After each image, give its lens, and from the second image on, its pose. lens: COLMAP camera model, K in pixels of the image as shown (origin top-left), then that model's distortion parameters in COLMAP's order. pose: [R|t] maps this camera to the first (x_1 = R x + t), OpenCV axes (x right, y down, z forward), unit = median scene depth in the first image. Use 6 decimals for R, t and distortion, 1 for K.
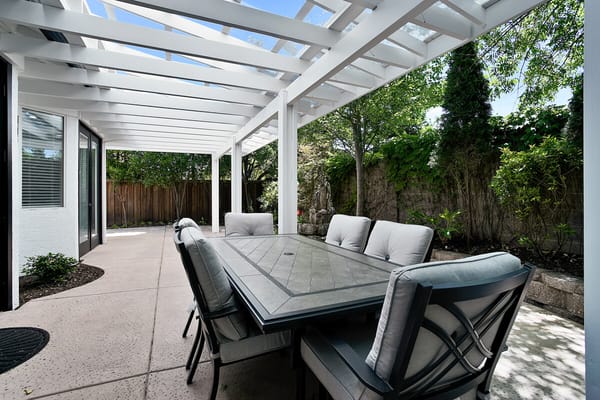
lens RADIAL K [[296.5, 0, 299.9], [0, 296.5, 198.8], [0, 0, 1]] dist [-0.047558, 0.018672]
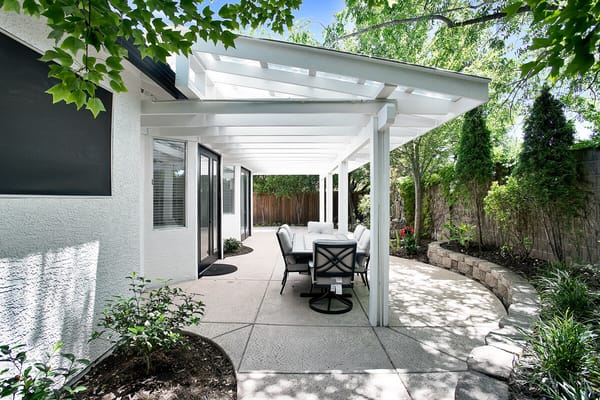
lens RADIAL K [[296.5, 0, 300.2], [0, 296.5, 199.1], [0, 0, 1]] dist [-0.047558, 0.018672]
pose [[0.913980, 0.006177, -0.405711, 0.187041], [-0.009152, 0.999944, -0.005394, -0.034011], [0.405655, 0.008643, 0.913985, -0.310504]]
